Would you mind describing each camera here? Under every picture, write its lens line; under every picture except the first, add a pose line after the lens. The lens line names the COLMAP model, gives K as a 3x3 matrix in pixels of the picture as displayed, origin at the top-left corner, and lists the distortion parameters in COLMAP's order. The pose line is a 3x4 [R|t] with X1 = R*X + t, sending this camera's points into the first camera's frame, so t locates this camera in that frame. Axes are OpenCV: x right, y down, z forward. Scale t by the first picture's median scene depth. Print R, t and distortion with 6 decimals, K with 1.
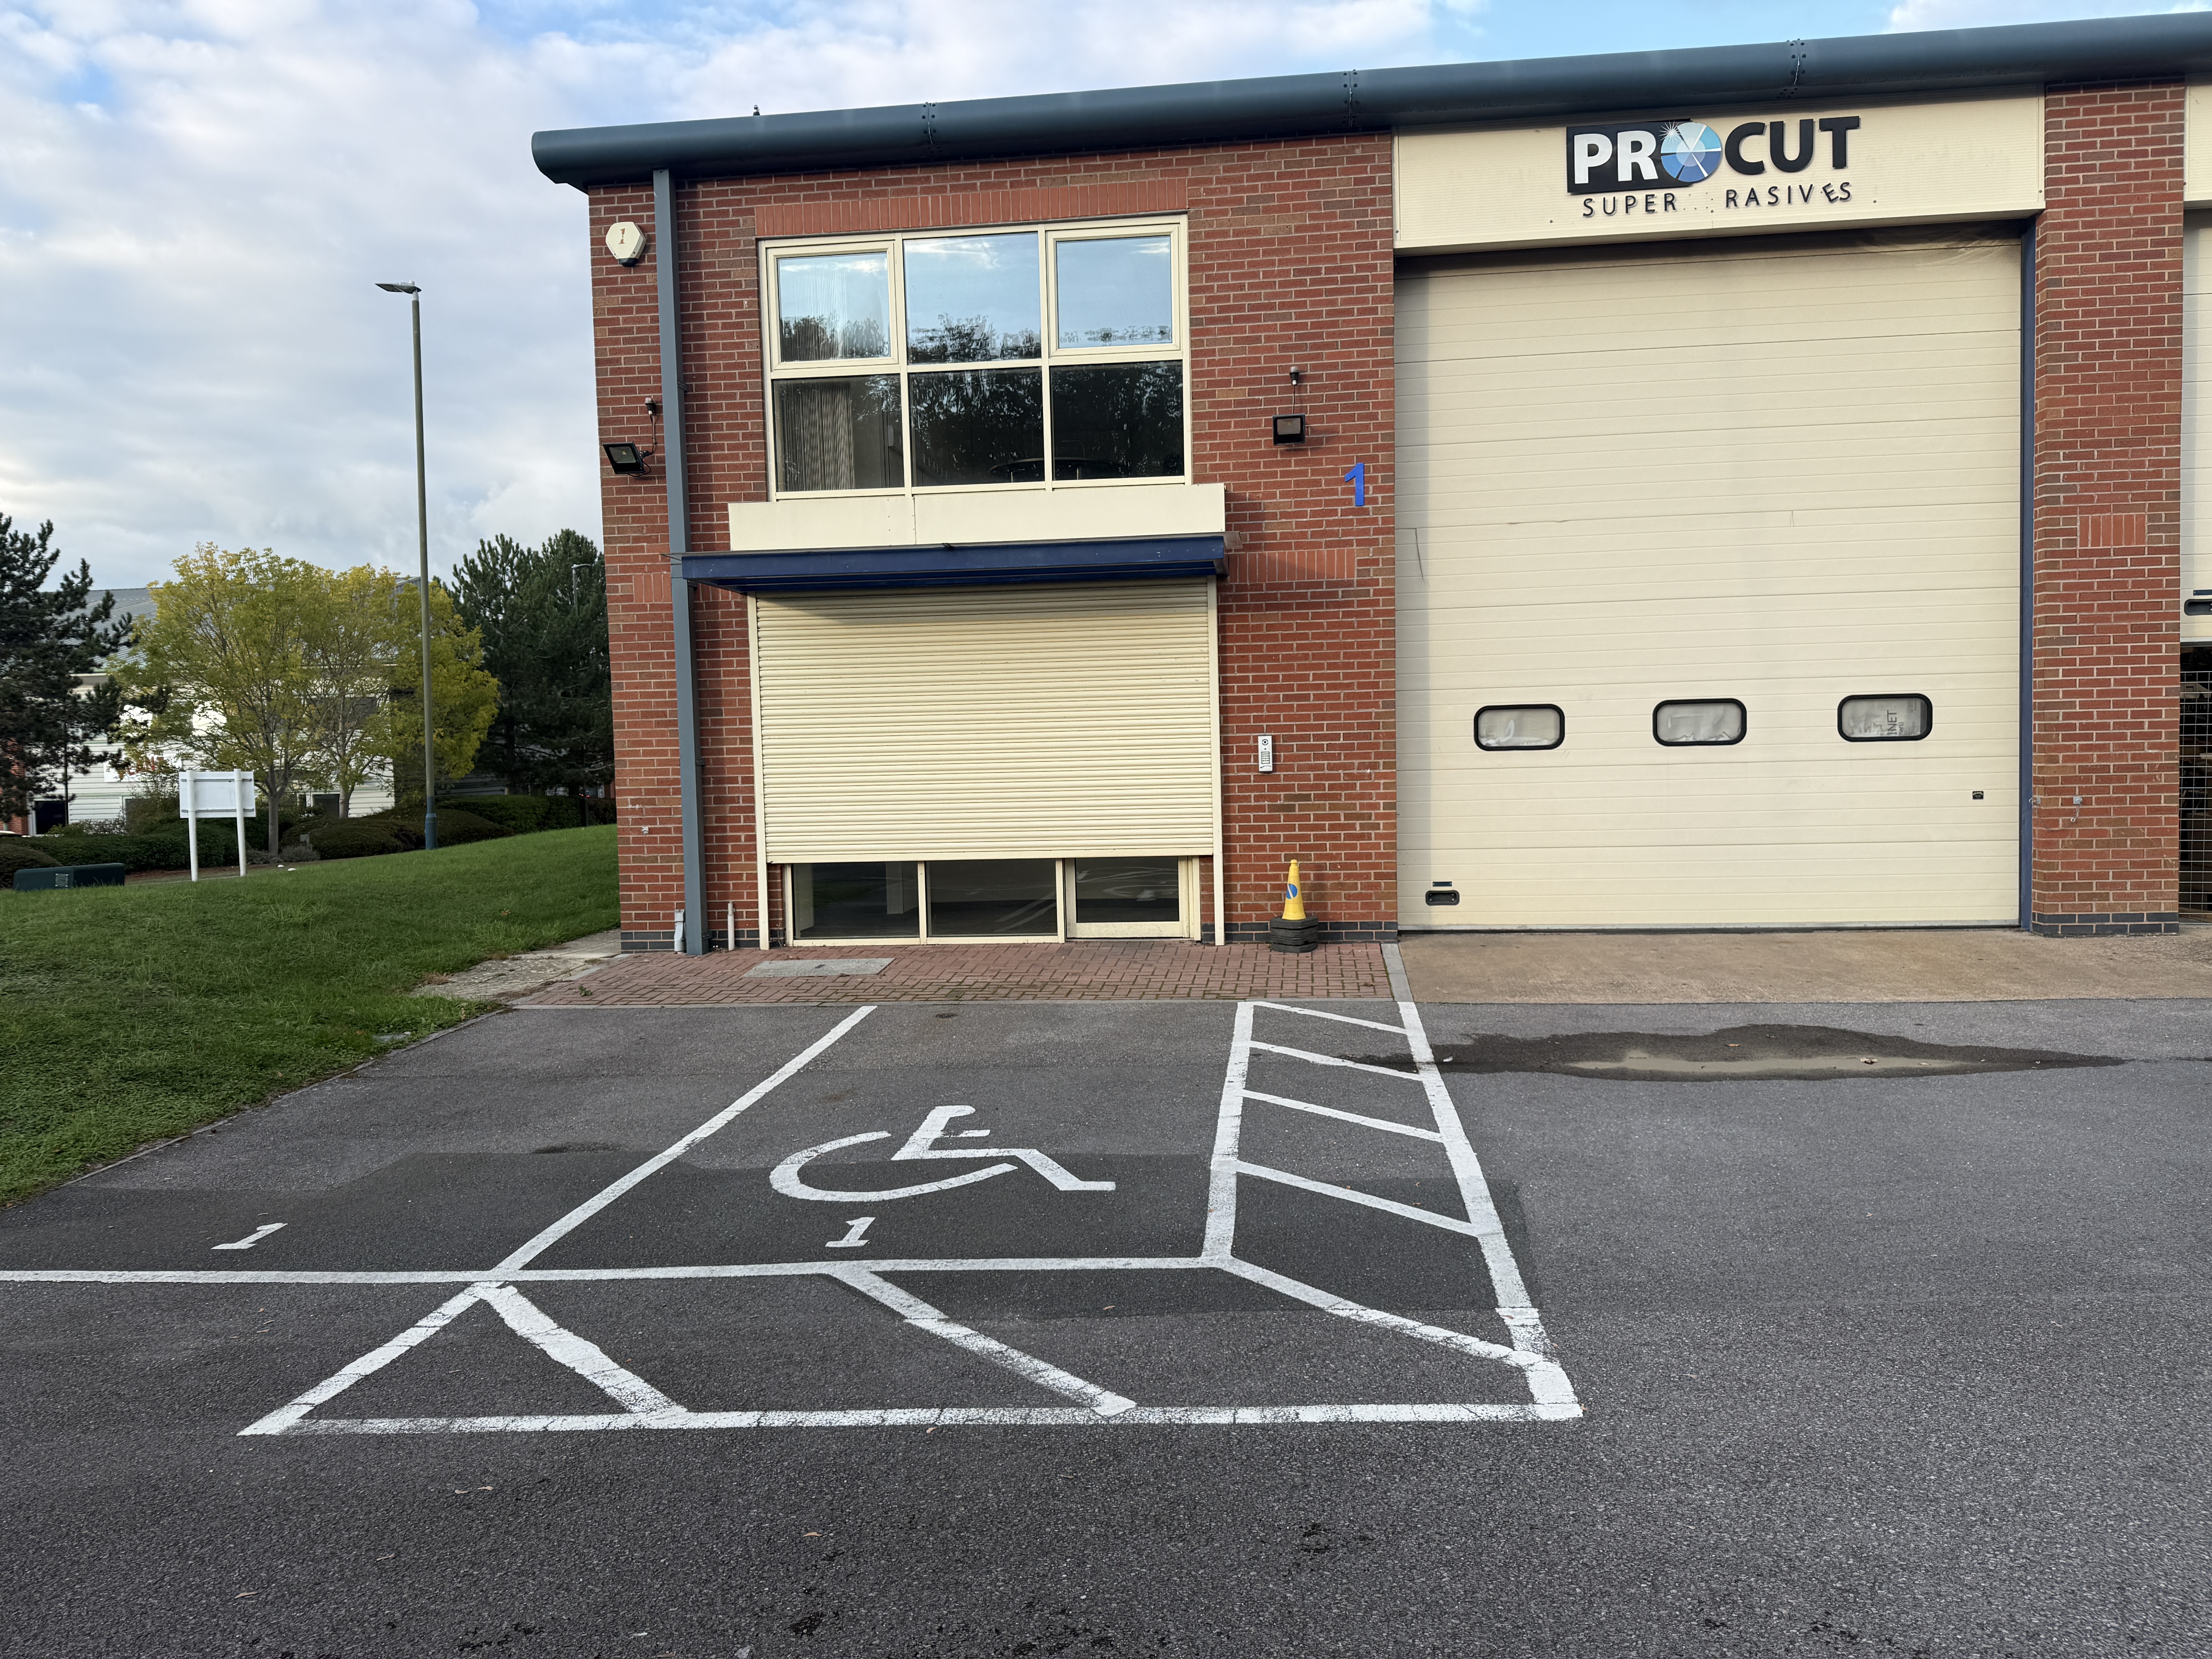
lens RADIAL K [[1542.6, 0, 1116.6], [0, 1542.6, 820.9], [0, 0, 1]] dist [0.122296, -0.171240]
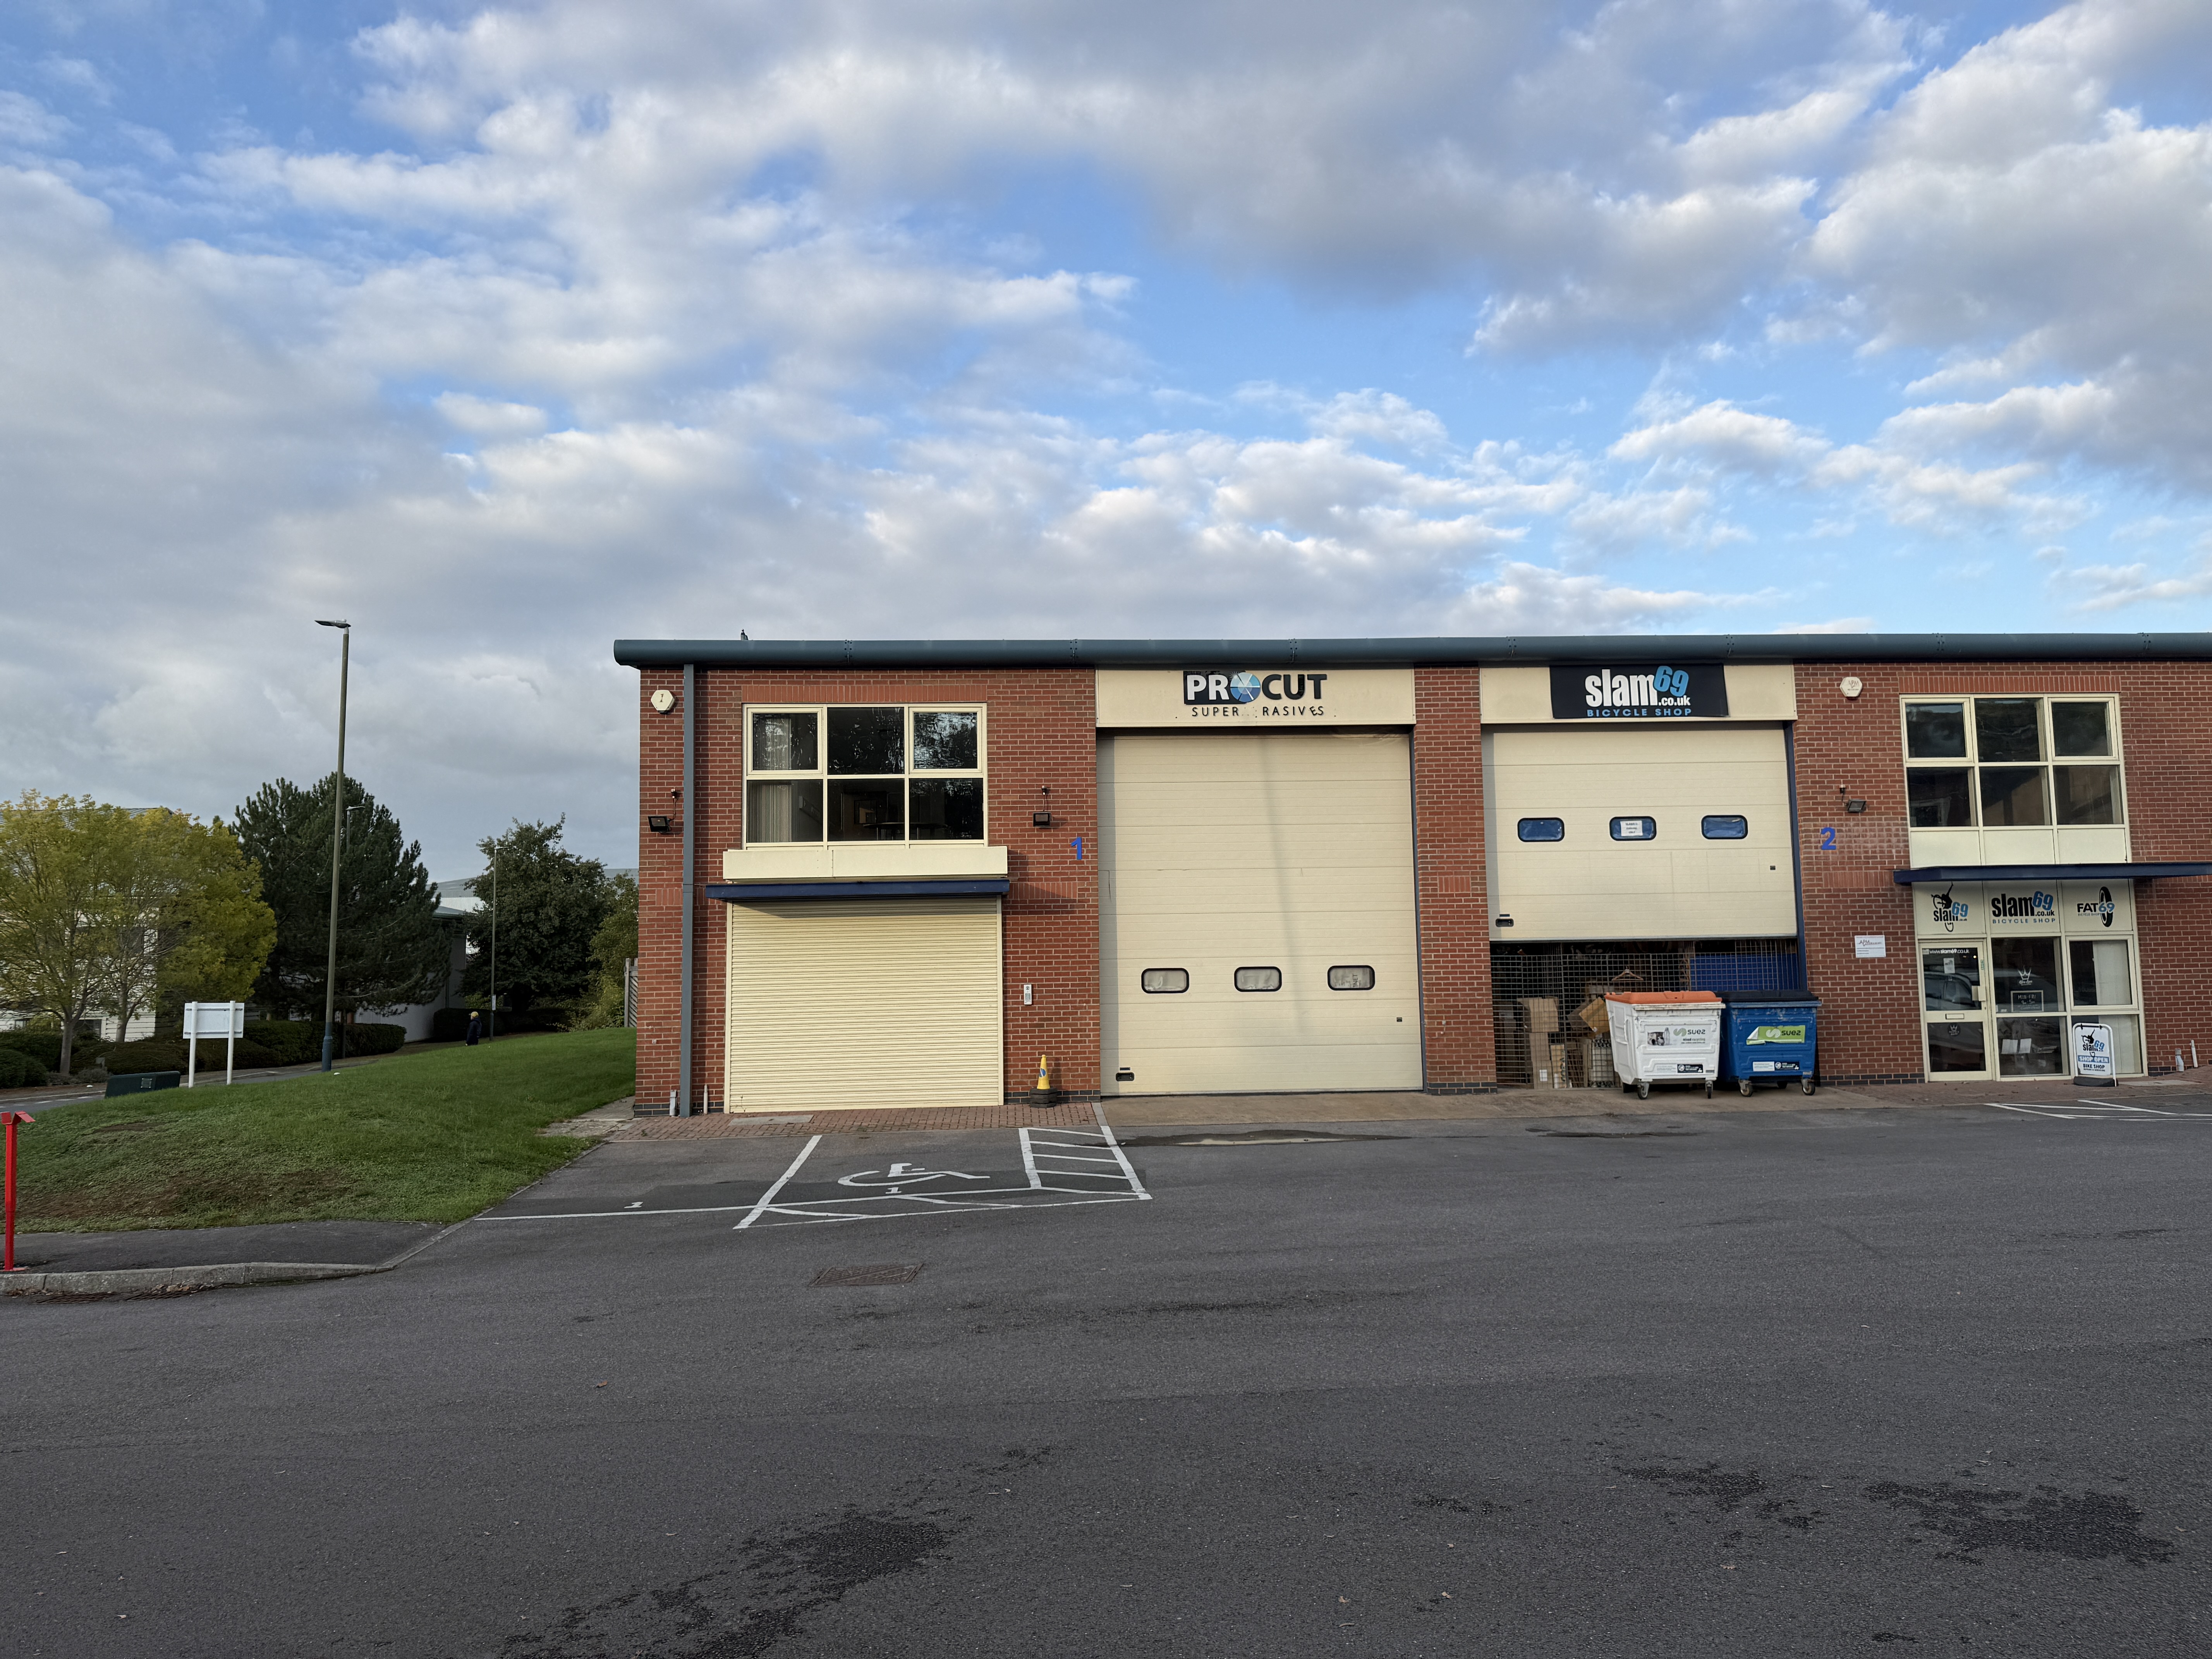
lens RADIAL K [[1522.0, 0, 1106.0], [0, 1522.0, 829.5], [0, 0, 1]] dist [0.171047, -0.264903]
pose [[0.983223, 0.022939, 0.180959, -0.139406], [0.002151, 0.990534, -0.137252, 0.009707], [-0.182395, 0.135339, 0.973866, -0.765383]]
